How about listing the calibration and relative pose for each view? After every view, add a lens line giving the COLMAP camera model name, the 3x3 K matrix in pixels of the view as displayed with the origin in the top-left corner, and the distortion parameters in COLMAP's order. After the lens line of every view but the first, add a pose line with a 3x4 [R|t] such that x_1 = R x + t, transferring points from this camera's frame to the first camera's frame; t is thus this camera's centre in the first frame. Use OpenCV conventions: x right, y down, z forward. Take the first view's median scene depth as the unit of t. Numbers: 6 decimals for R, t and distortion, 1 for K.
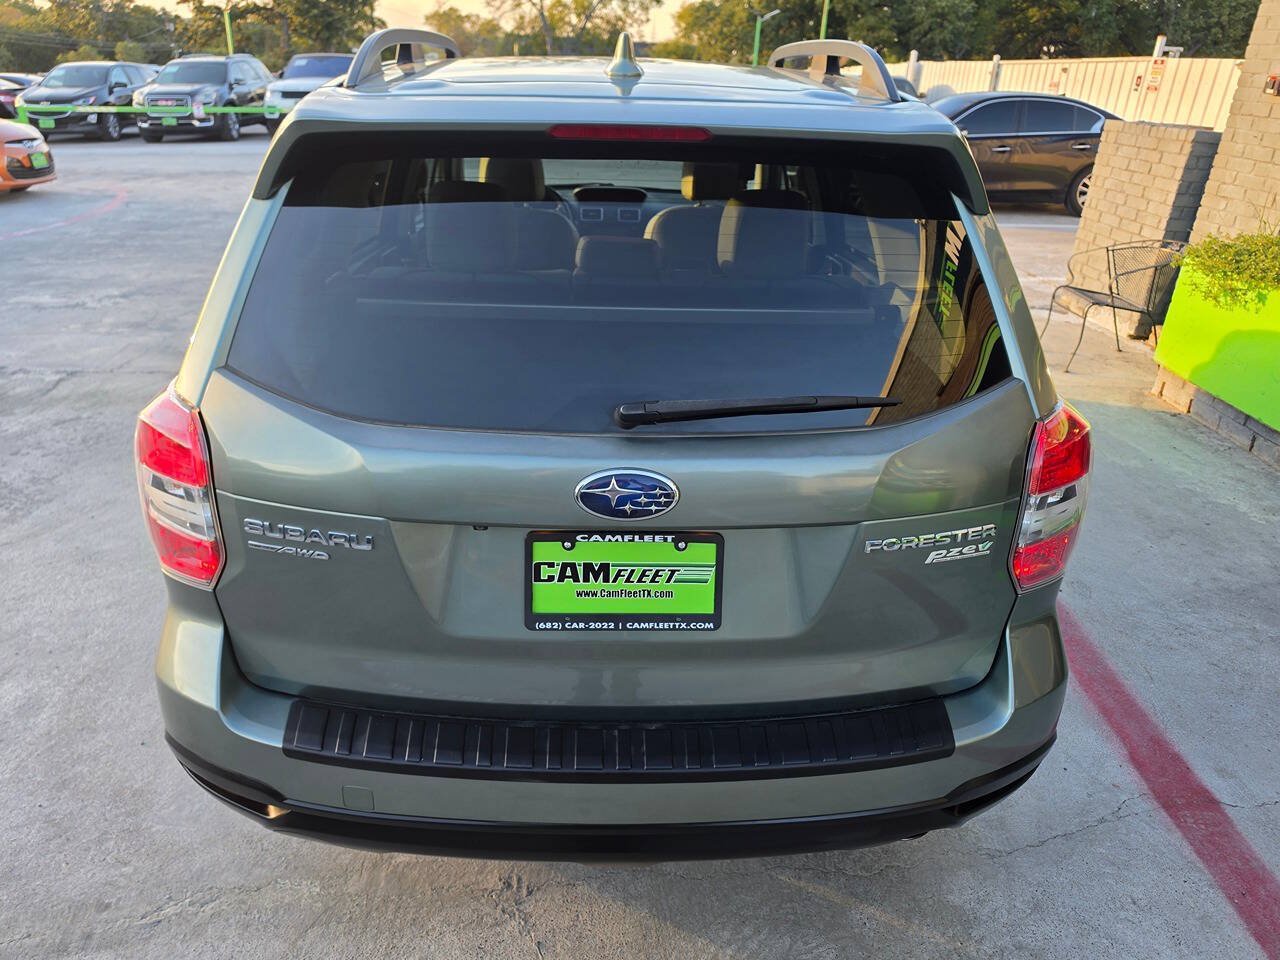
lens RADIAL K [[906.8, 0, 647.7], [0, 906.8, 510.8], [0, 0, 1]] dist [-0.001782, 0.002091]
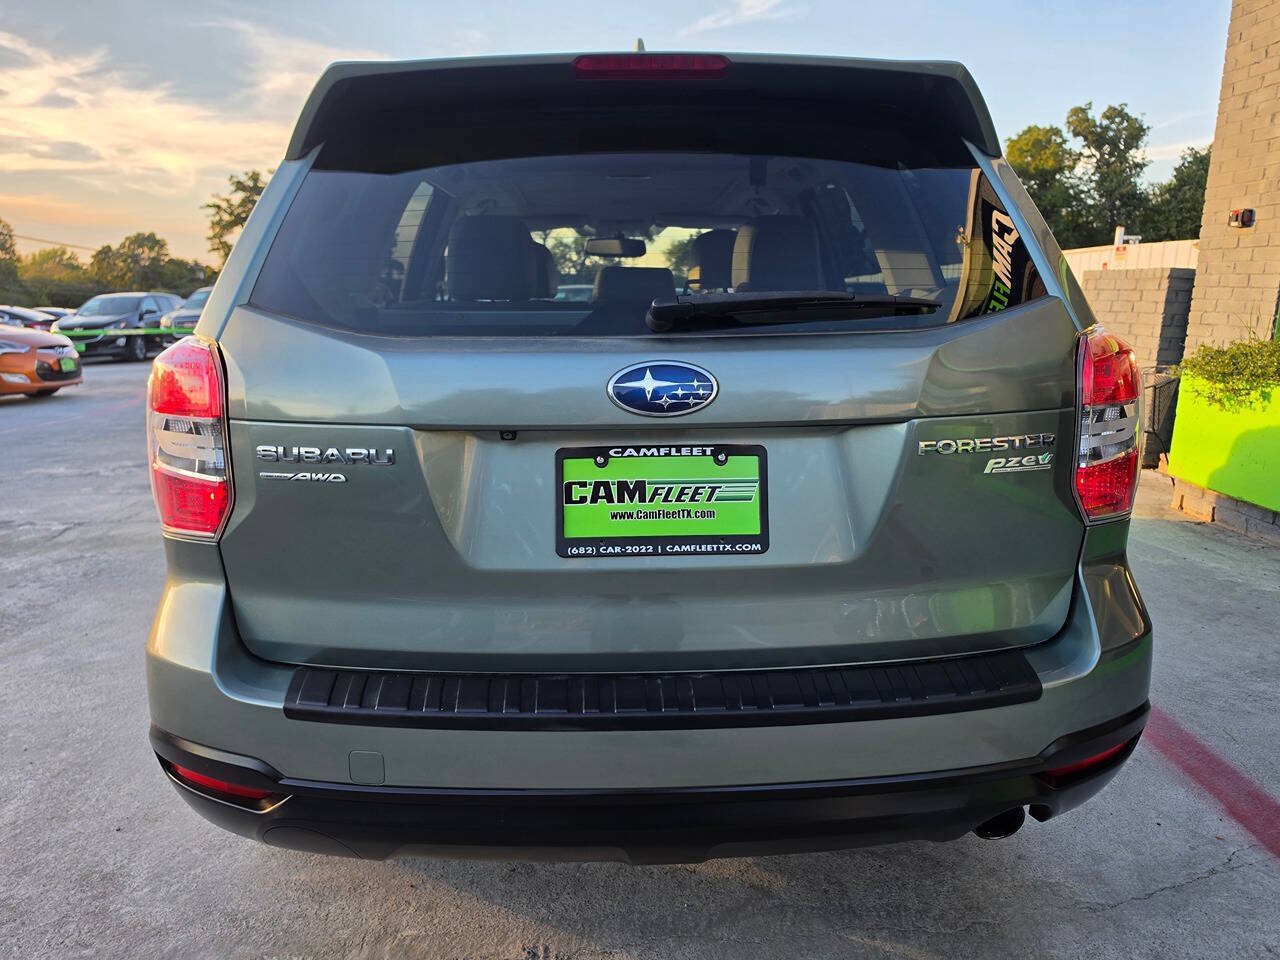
lens RADIAL K [[916.6, 0, 653.7], [0, 916.6, 469.8], [0, 0, 1]] dist [0.013857, -0.010341]
pose [[0.999153, -0.041144, 0.000358, -0.014618], [0.040084, 0.971362, -0.234201, 0.116433], [0.009288, 0.234017, 0.972188, 0.035110]]
